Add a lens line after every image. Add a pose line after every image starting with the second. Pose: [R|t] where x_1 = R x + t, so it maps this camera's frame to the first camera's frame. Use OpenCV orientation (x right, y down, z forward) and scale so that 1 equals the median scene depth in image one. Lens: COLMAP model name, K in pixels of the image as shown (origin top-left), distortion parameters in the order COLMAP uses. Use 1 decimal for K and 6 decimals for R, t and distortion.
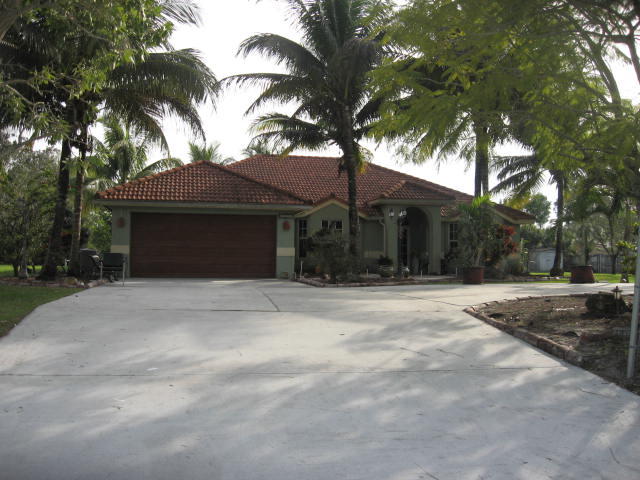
lens RADIAL K [[660.3, 0, 320.7], [0, 660.3, 241.3], [0, 0, 1]] dist [-0.111496, 0.000000]
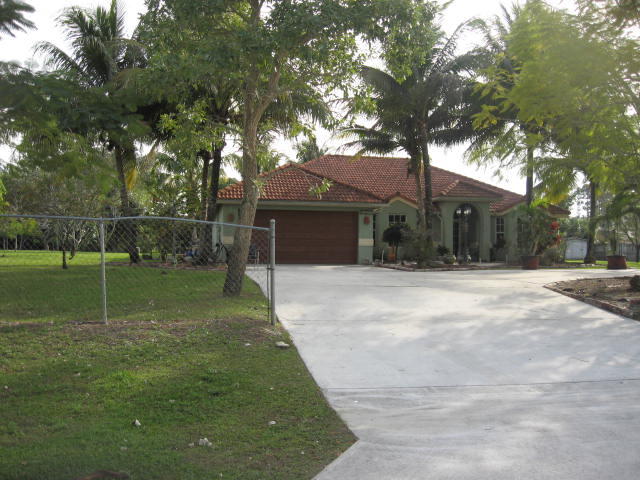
lens RADIAL K [[660.3, 0, 319.8], [0, 660.3, 240.1], [0, 0, 1]] dist [-0.111496, 0.000000]
pose [[0.999666, 0.003843, -0.025540, -0.111176], [-0.003367, 0.999820, 0.018677, -0.010273], [0.025607, -0.018585, 0.999499, -0.205811]]
